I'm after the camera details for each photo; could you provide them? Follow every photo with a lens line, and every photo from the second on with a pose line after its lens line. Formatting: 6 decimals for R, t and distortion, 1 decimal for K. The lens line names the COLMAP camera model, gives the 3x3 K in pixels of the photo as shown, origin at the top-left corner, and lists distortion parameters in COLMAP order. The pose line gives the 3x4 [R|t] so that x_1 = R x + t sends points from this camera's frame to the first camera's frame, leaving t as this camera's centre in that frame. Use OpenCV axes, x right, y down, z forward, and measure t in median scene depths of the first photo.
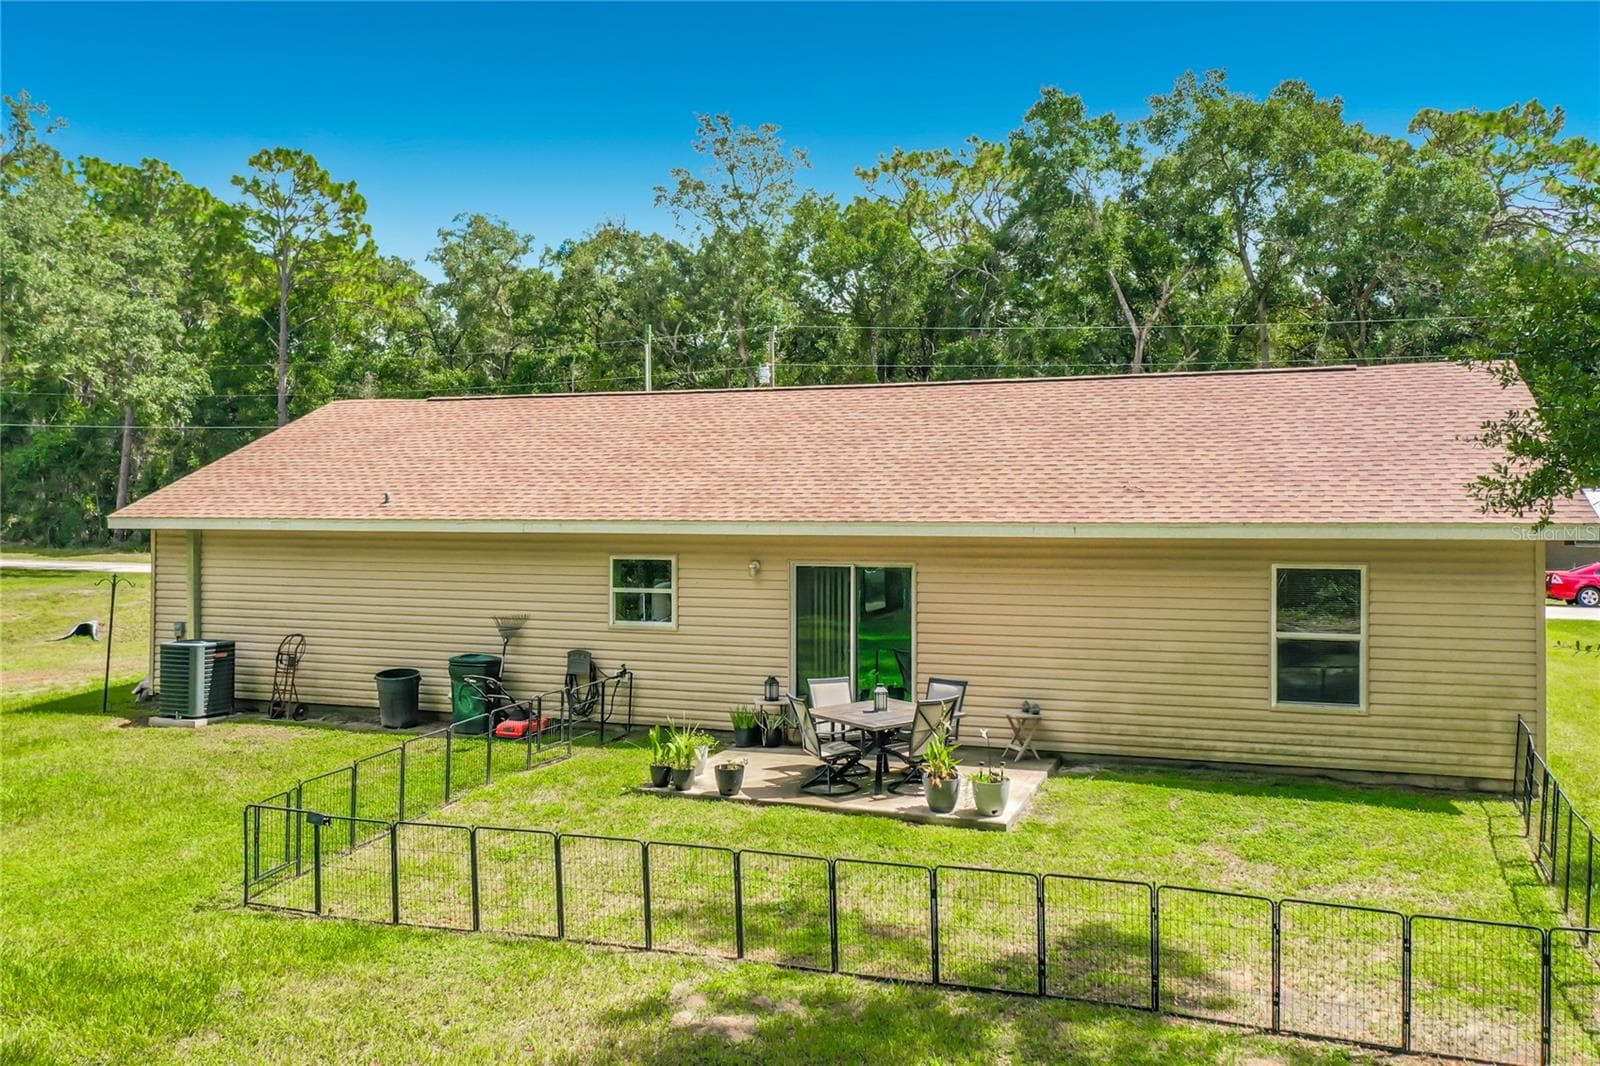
lens RADIAL K [[1292.5, 0, 790.3], [0, 1292.5, 502.0], [0, 0, 1]] dist [0.013102, 0.001537]
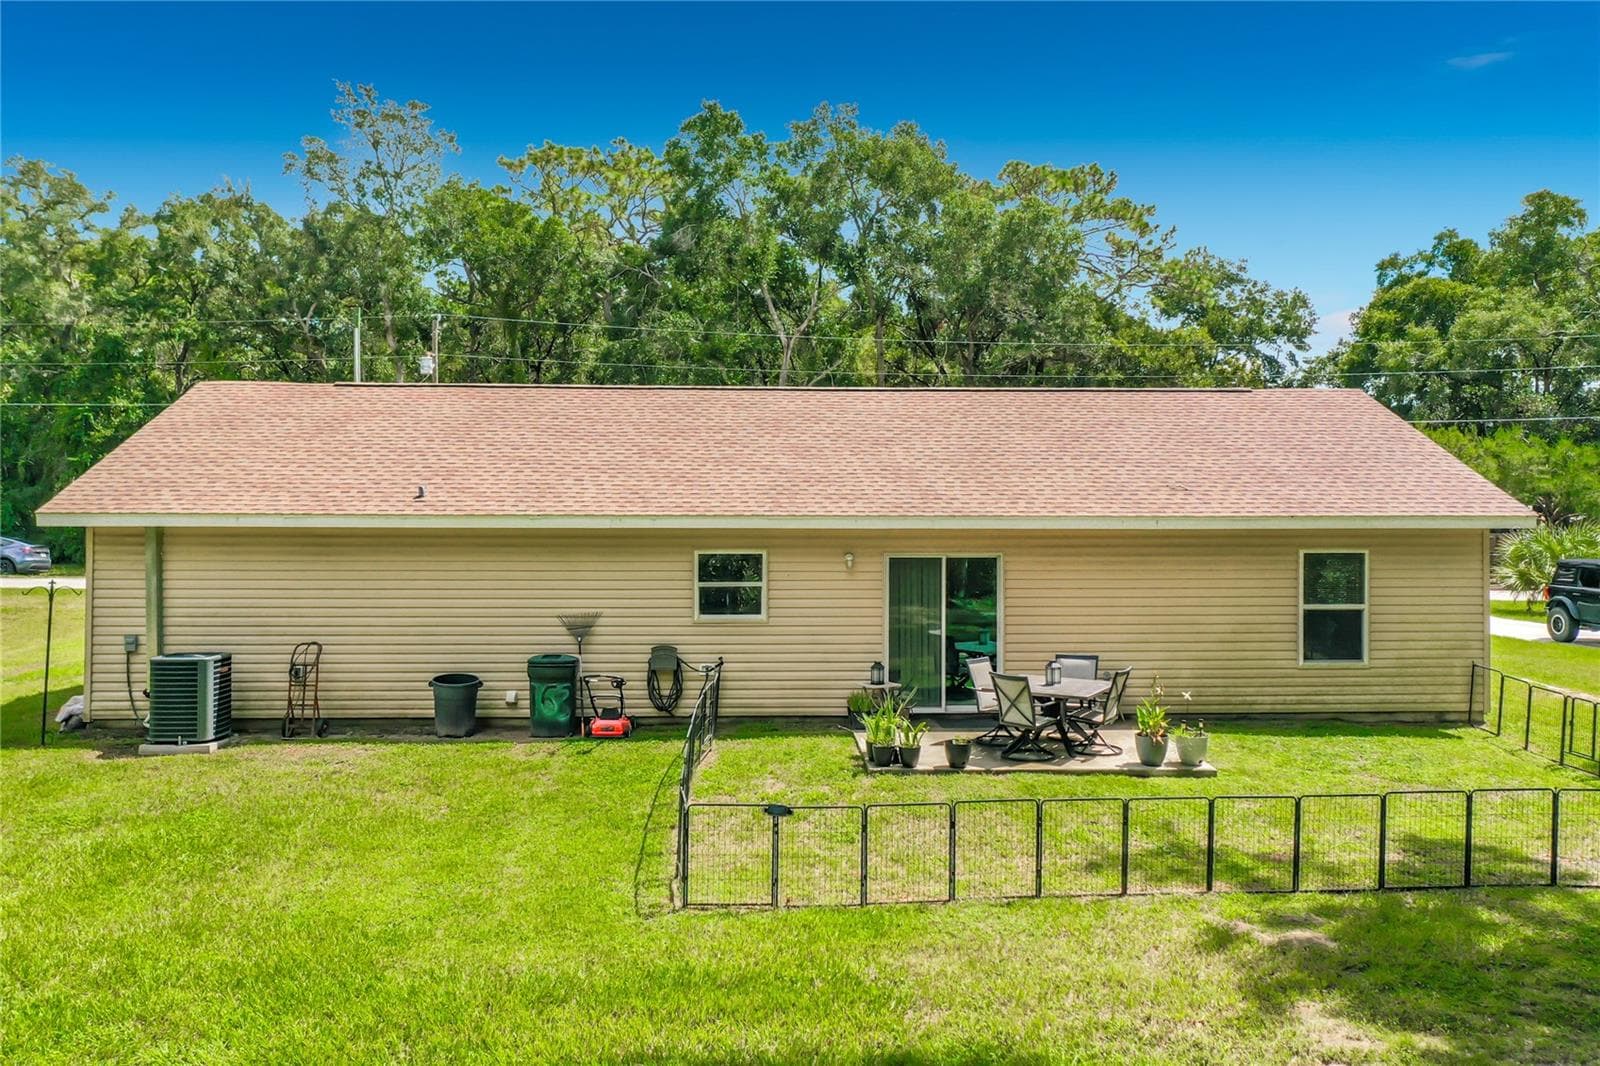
lens RADIAL K [[1292.5, 0, 790.3], [0, 1292.5, 502.0], [0, 0, 1]] dist [0.013102, 0.001537]
pose [[0.920537, 0.002938, 0.390644, -0.467300], [-0.003817, 0.999992, 0.001473, 0.001906], [-0.390636, -0.002847, 0.920541, 0.044259]]
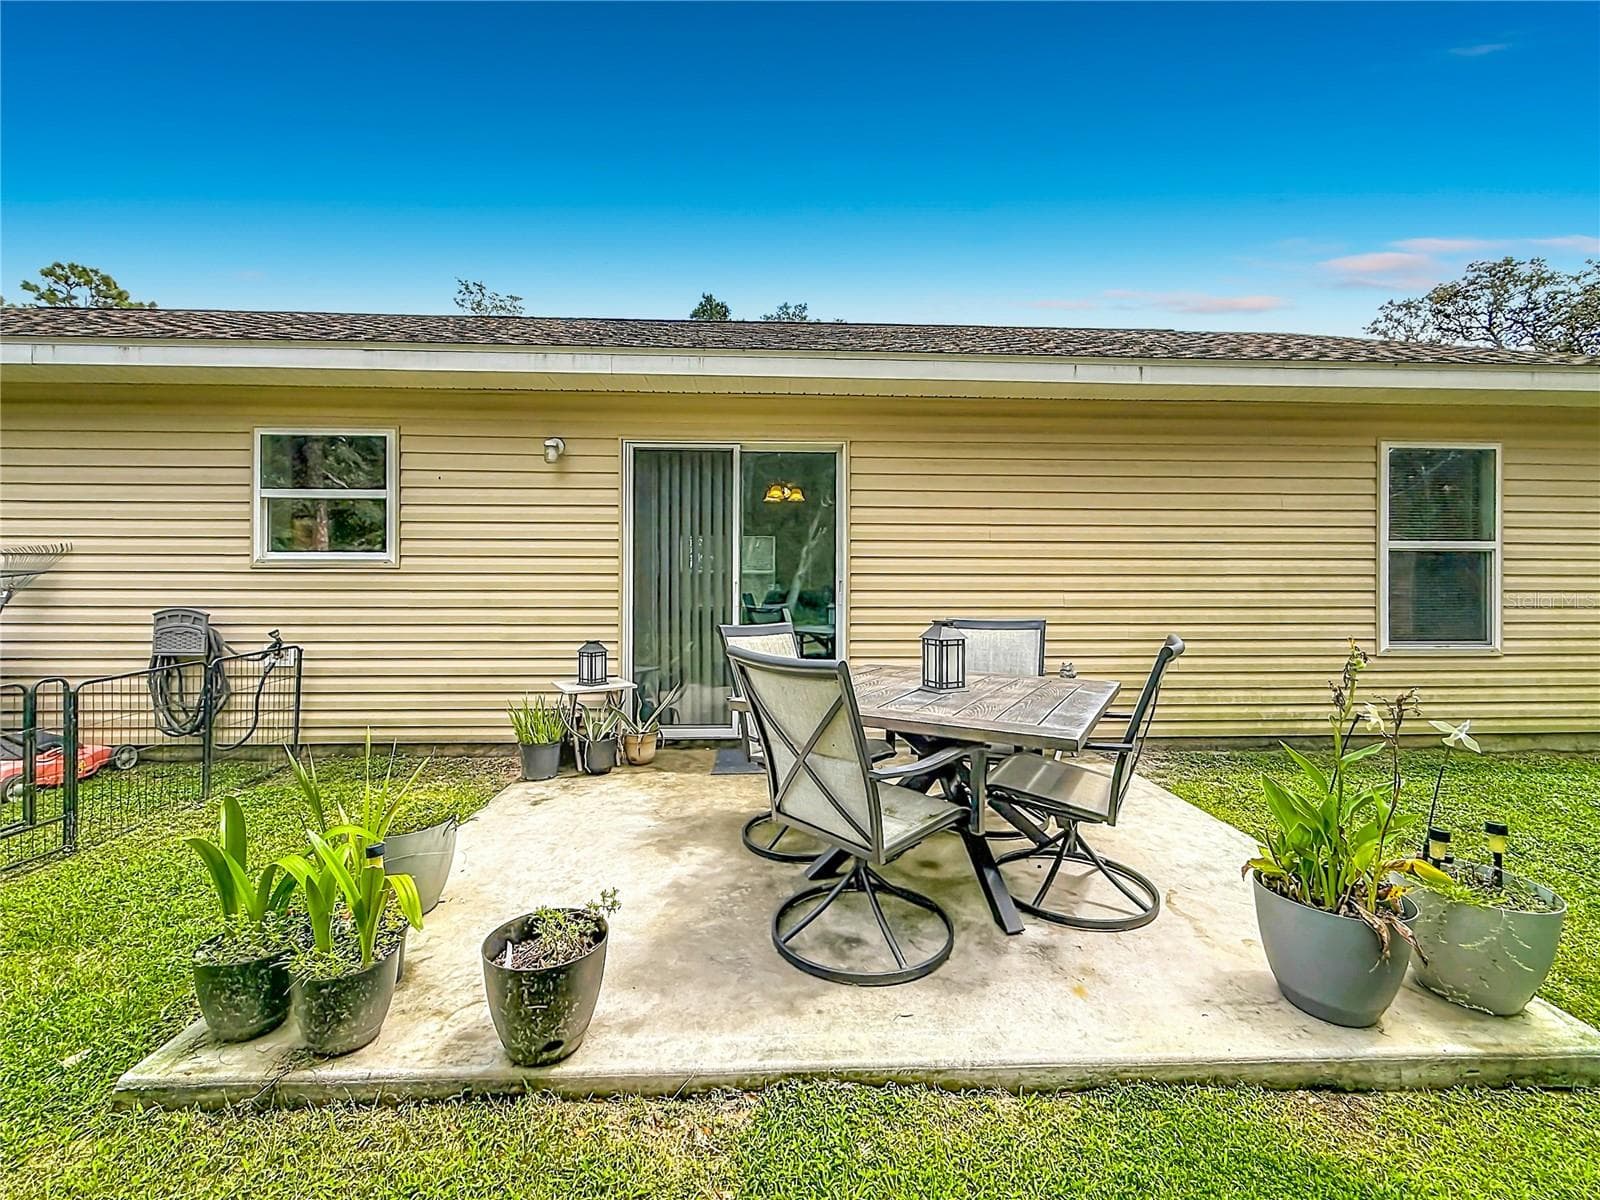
lens RADIAL K [[656.6, 0, 796.1], [0, 656.6, 592.0], [0, 0, 1]] dist [-0.001454, -0.000282]
pose [[0.920466, 0.001792, 0.390818, -0.041055], [-0.005226, 0.999957, 0.007724, 0.105481], [-0.390787, -0.009152, 0.920436, 0.671122]]
